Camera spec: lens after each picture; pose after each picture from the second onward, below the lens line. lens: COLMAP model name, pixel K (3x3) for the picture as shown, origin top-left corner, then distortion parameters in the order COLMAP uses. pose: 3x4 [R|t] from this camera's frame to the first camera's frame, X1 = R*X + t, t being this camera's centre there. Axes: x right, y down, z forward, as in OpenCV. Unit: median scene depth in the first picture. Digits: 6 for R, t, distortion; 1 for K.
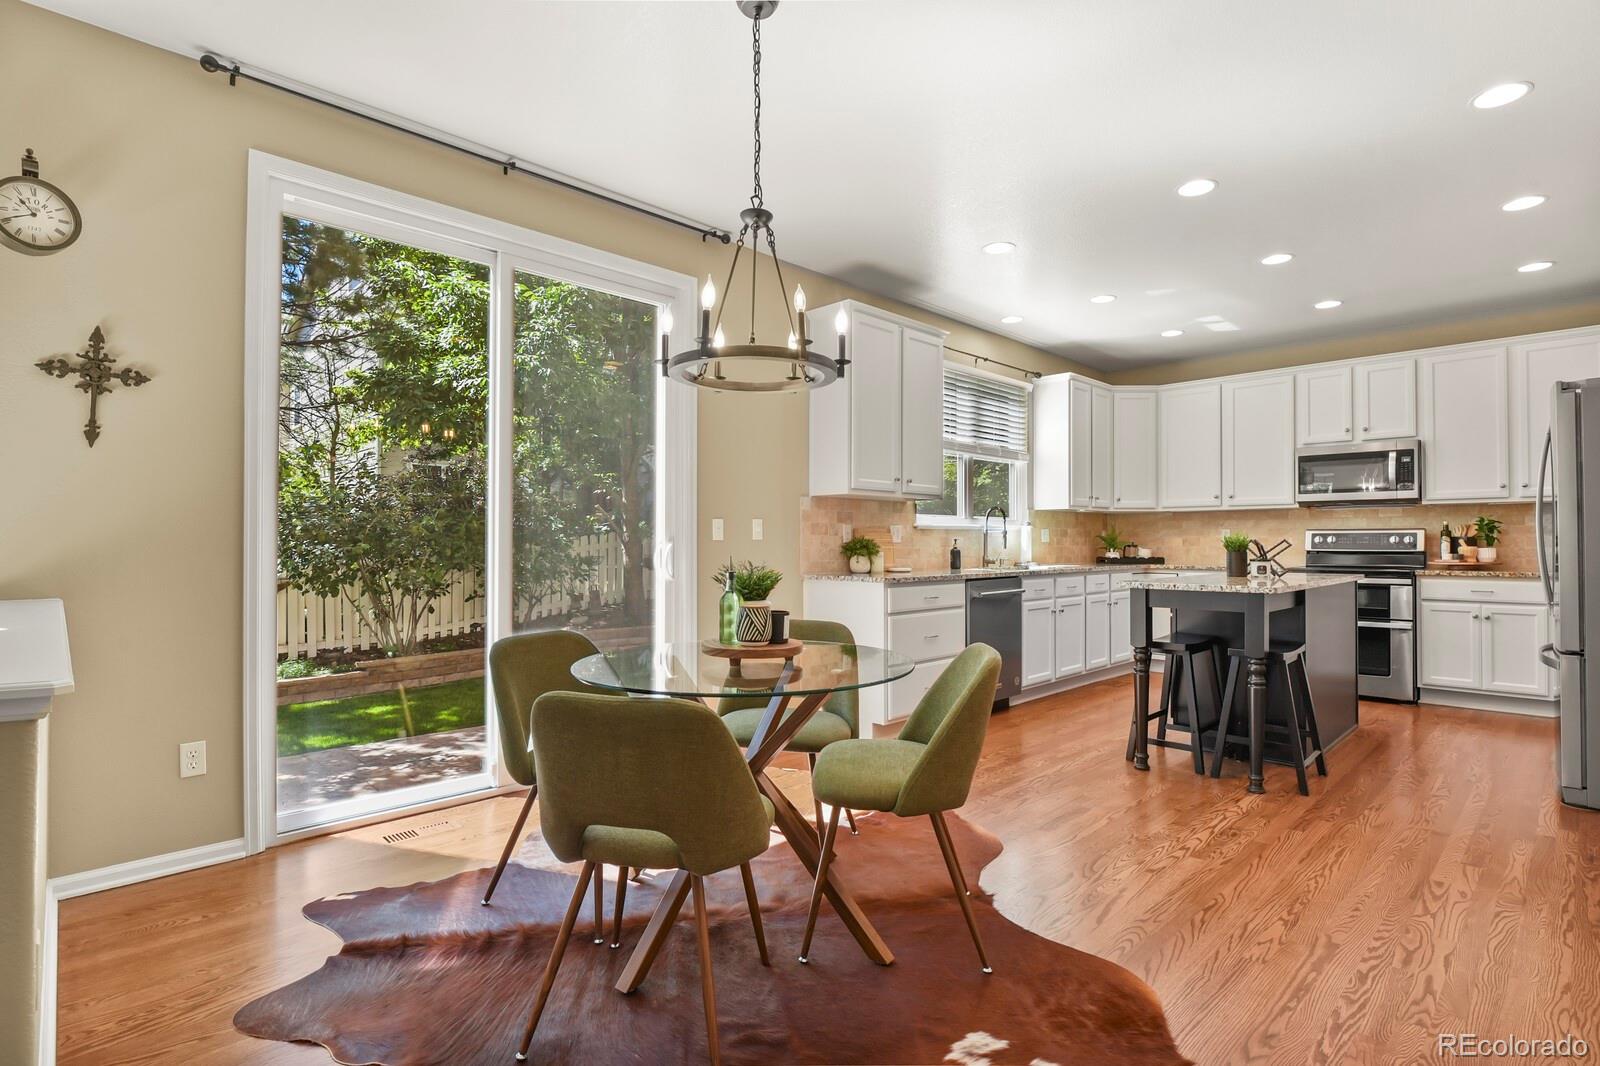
lens RADIAL K [[775.7, 0, 811.9], [0, 775.7, 534.0], [0, 0, 1]] dist [-0.005723, -0.005049]
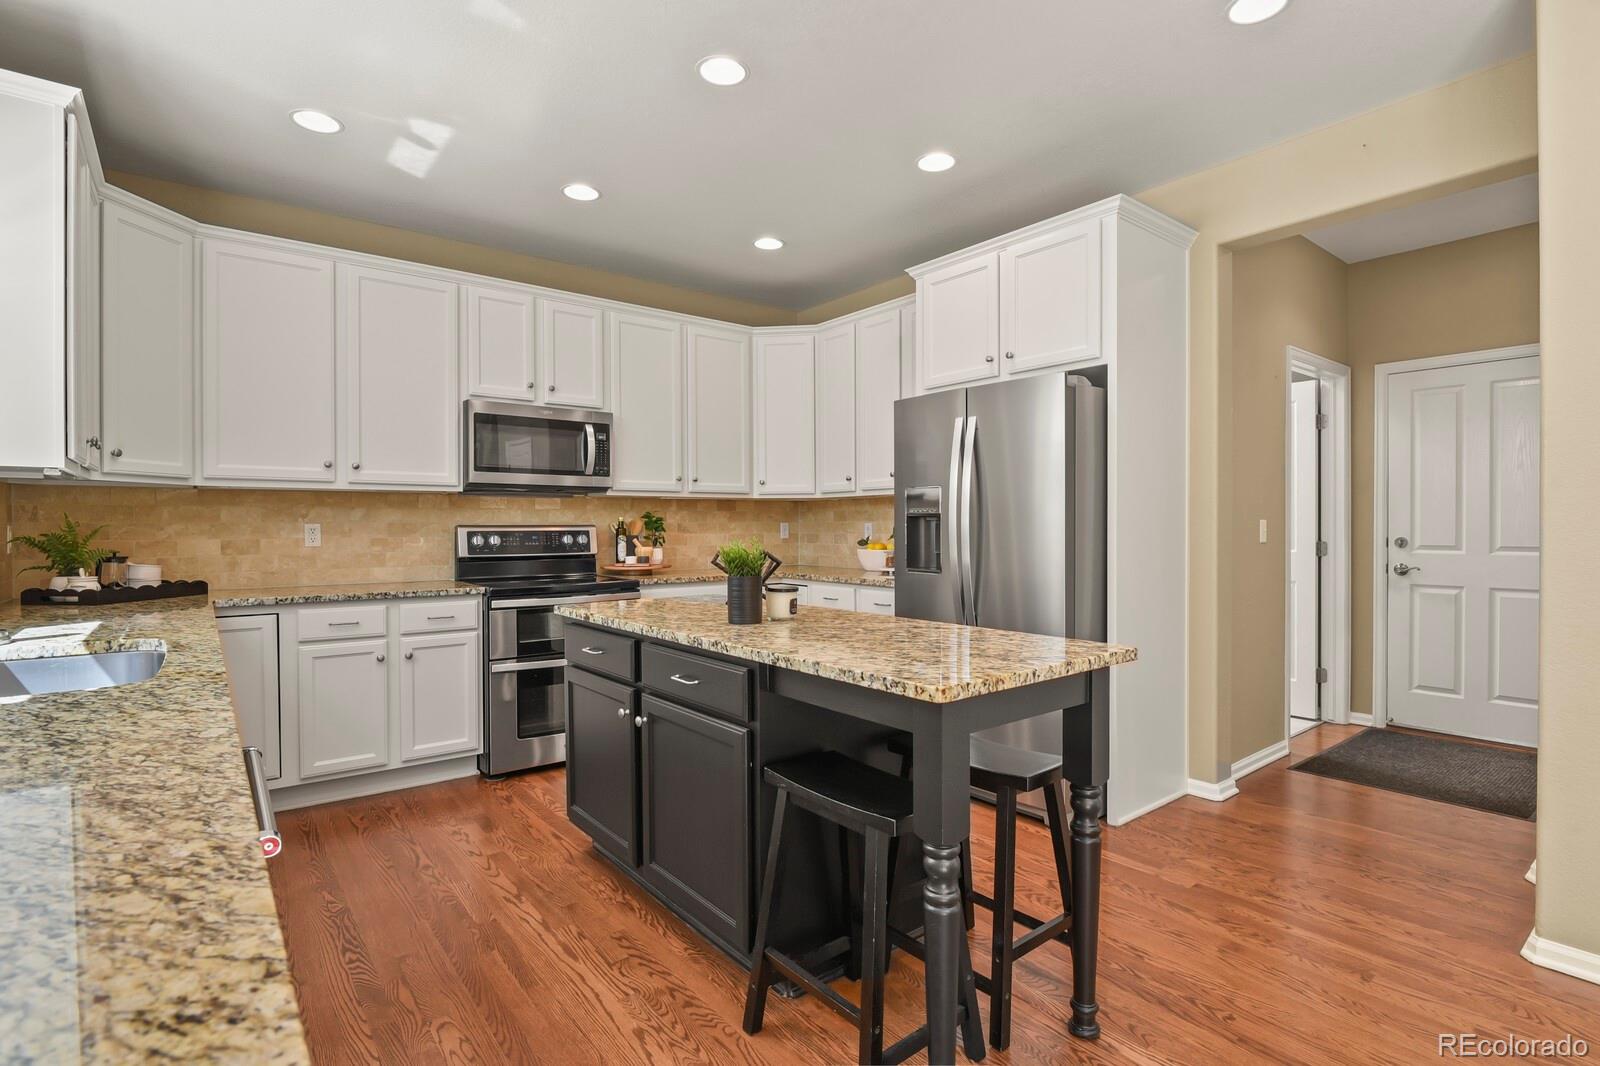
lens RADIAL K [[775.7, 0, 804.1], [0, 775.7, 533.2], [0, 0, 1]] dist [-0.005723, -0.005049]
pose [[0.107228, -0.011329, 0.994170, 0.017294], [-0.006295, 0.999907, 0.012073, -0.010207], [-0.994215, -0.007553, 0.107147, 0.721816]]
